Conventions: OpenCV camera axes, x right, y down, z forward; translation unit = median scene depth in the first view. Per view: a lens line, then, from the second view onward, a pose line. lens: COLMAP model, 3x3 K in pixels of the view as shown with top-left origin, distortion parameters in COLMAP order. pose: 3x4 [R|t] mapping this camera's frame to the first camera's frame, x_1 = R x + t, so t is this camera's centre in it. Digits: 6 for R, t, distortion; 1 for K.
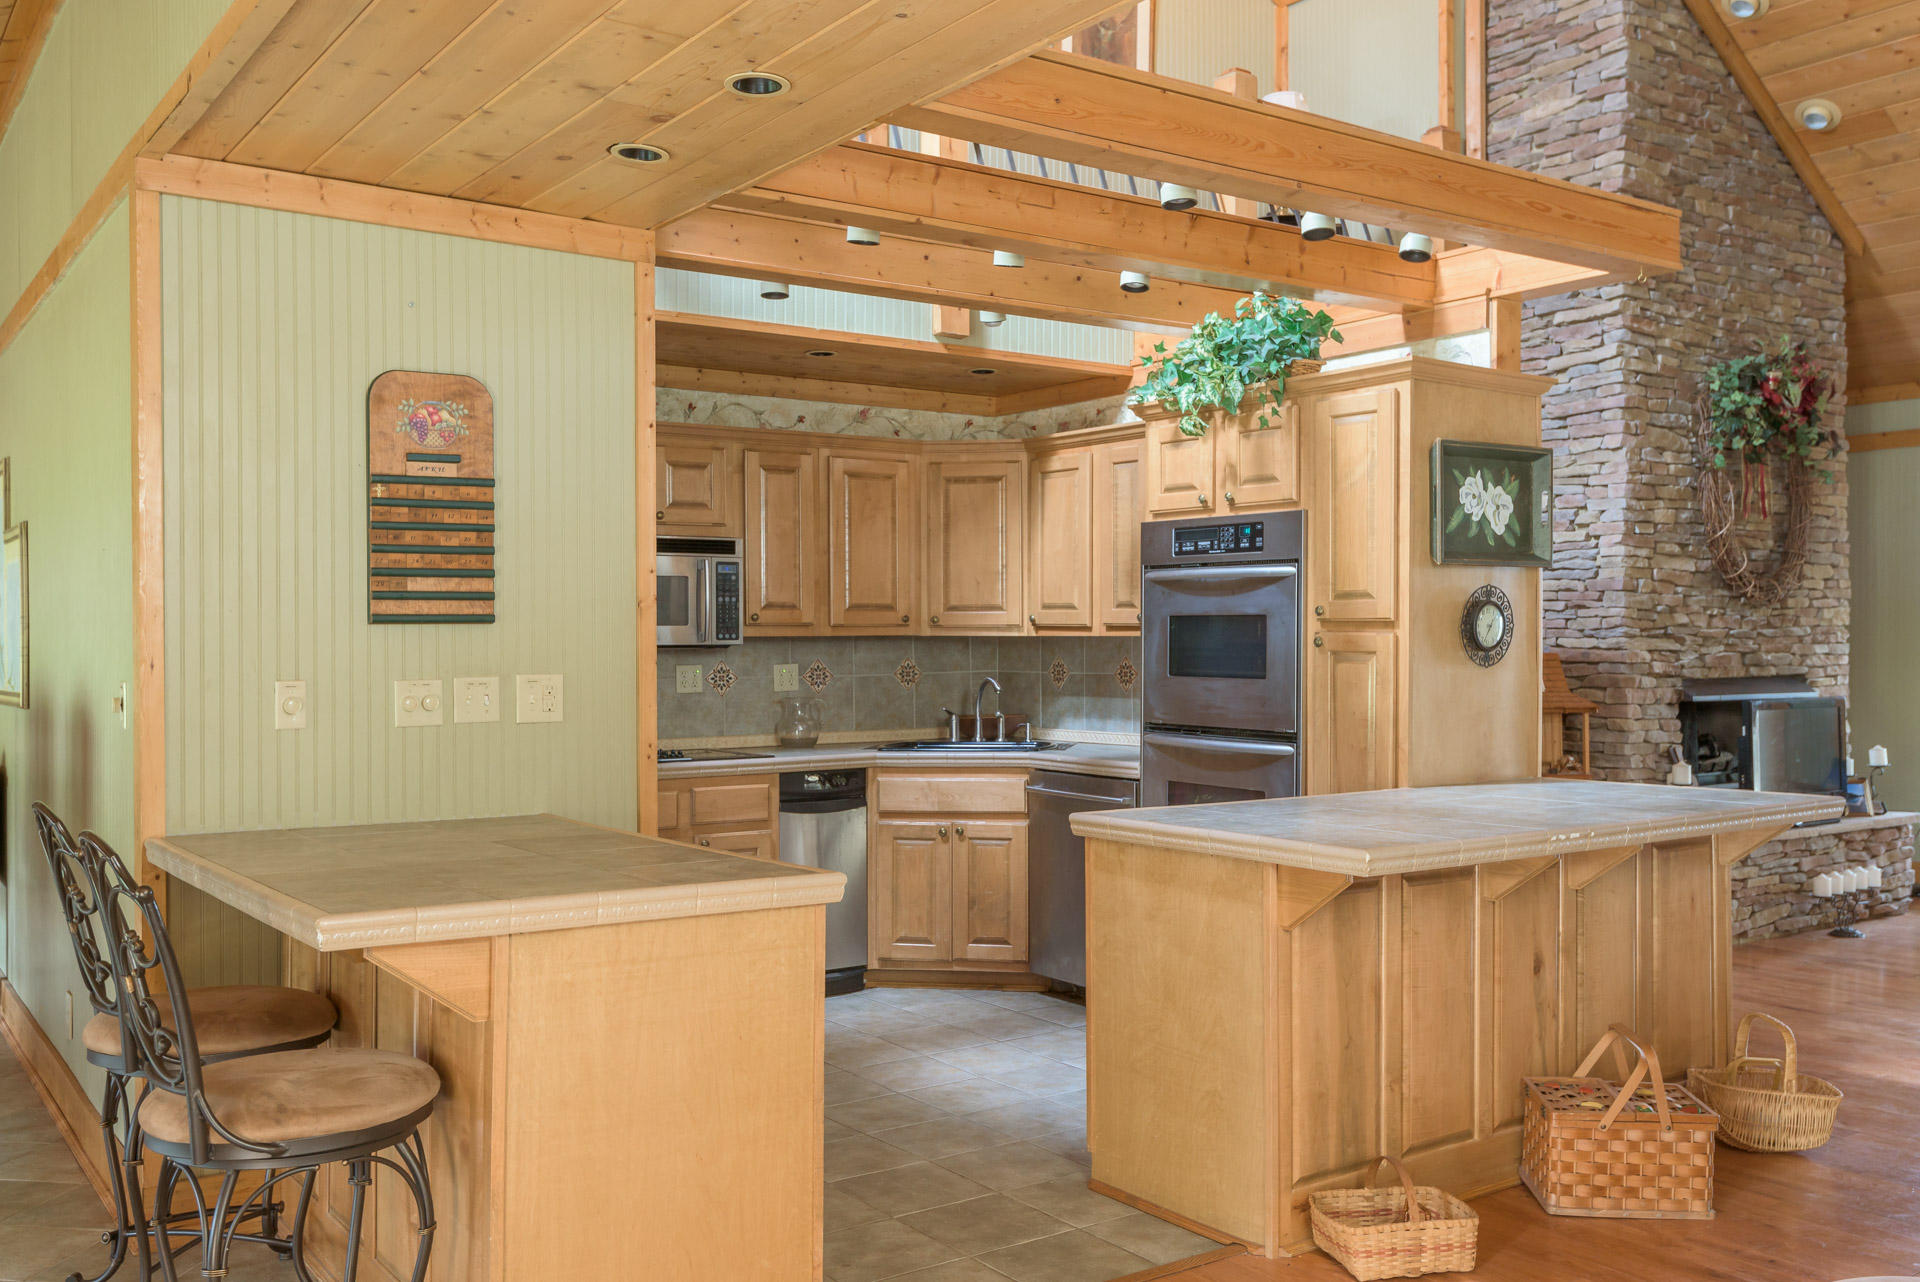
lens RADIAL K [[1632.1, 0, 960.5], [0, 1632.1, 633.4], [0, 0, 1]] dist [0.005627, -0.008558]
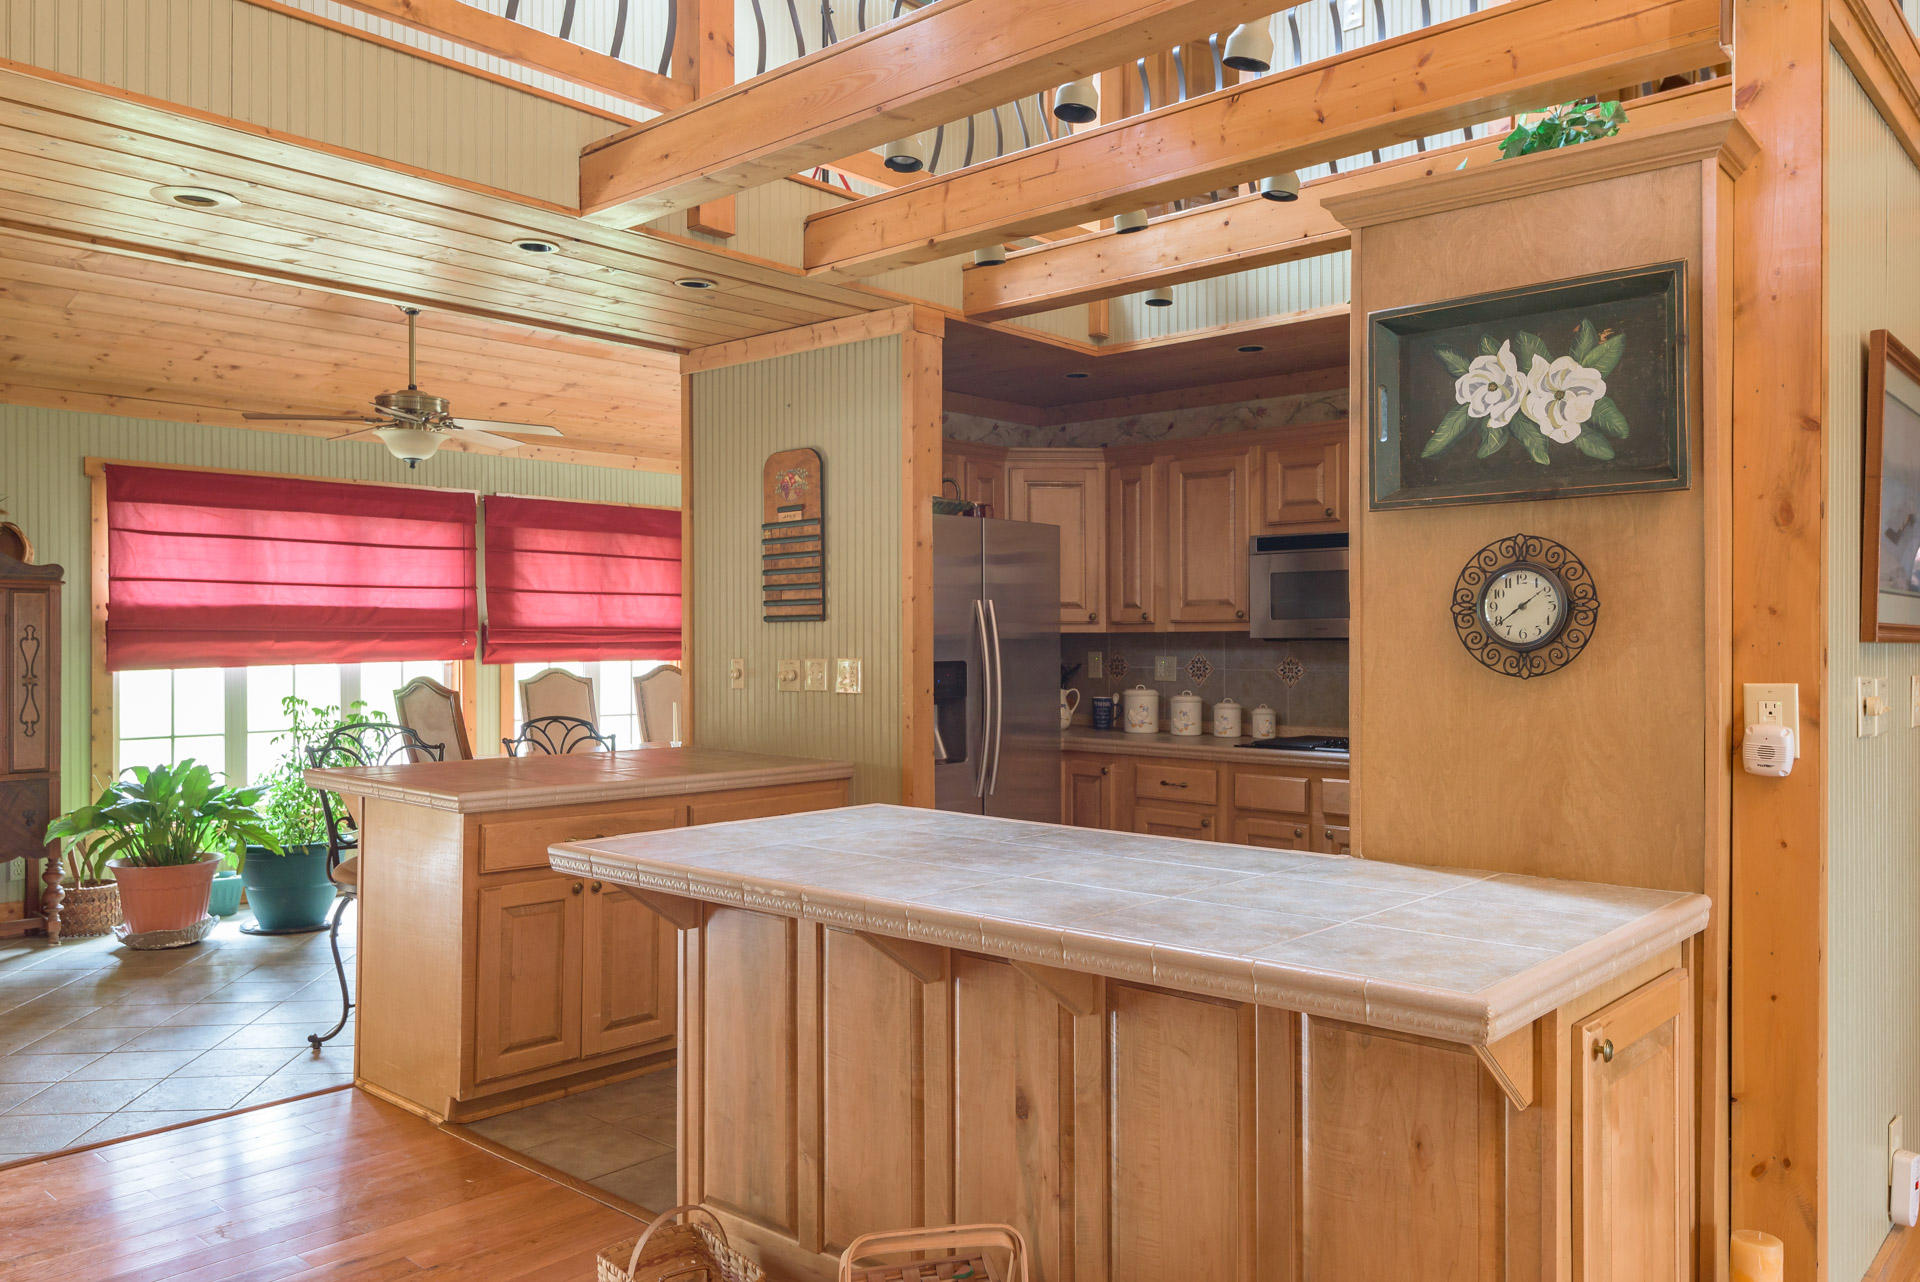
lens RADIAL K [[1424.2, 0, 954.2], [0, 1424.2, 638.3], [0, 0, 1]] dist [-0.001438, -0.000757]
pose [[0.222092, 0.003363, -0.975020, 0.601974], [0.005766, 0.999972, 0.004762, 0.002348], [0.975009, -0.006679, 0.222066, 0.544376]]
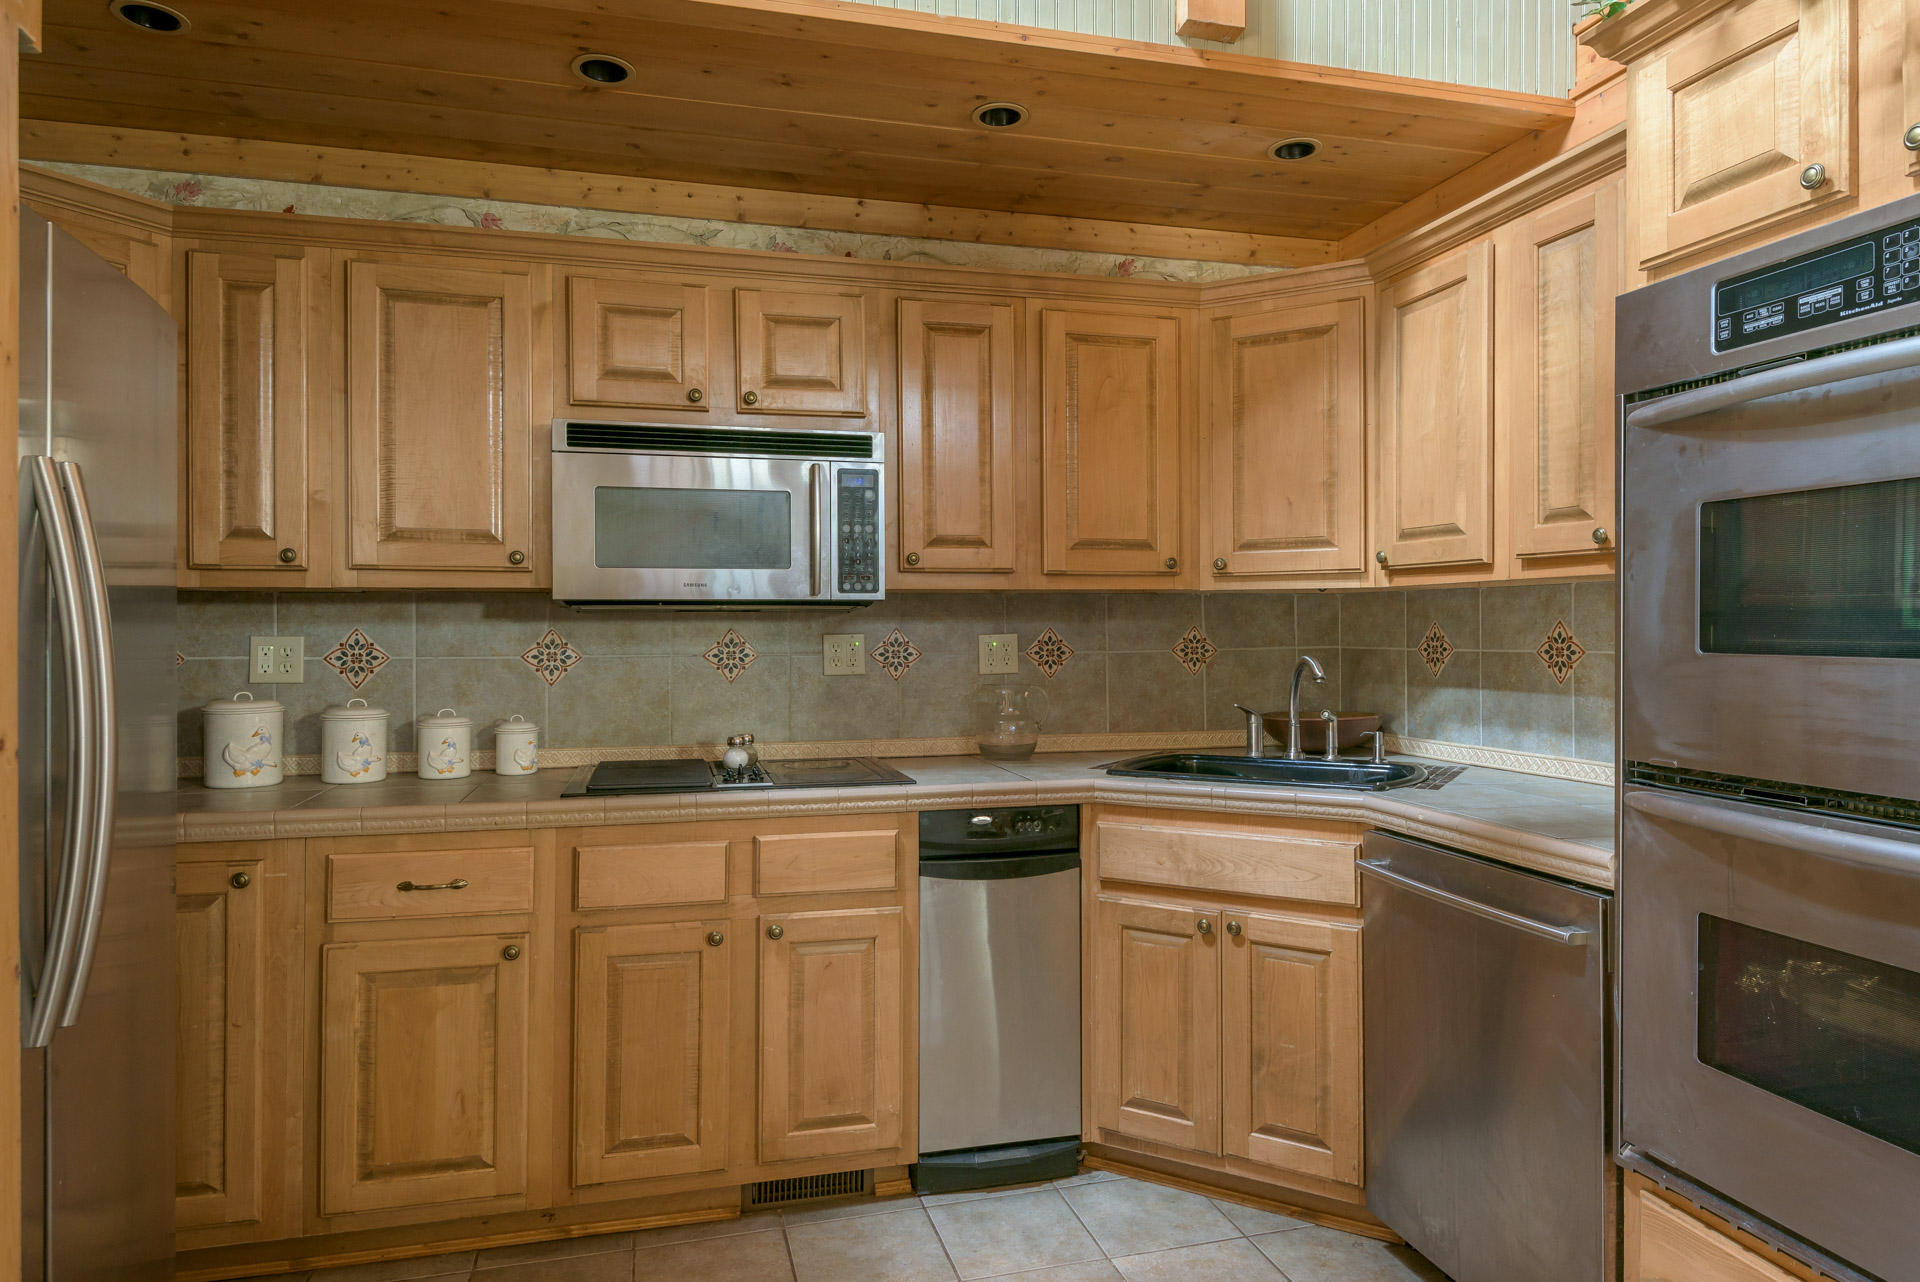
lens RADIAL K [[1149.6, 0, 960.4], [0, 1149.6, 623.7], [0, 0, 1]] dist [0.026635, -0.019462]
pose [[0.936987, -0.002066, -0.349358, 0.050069], [0.000568, 0.999990, -0.004391, 0.017989], [0.349364, 0.003916, 0.936979, 0.592677]]
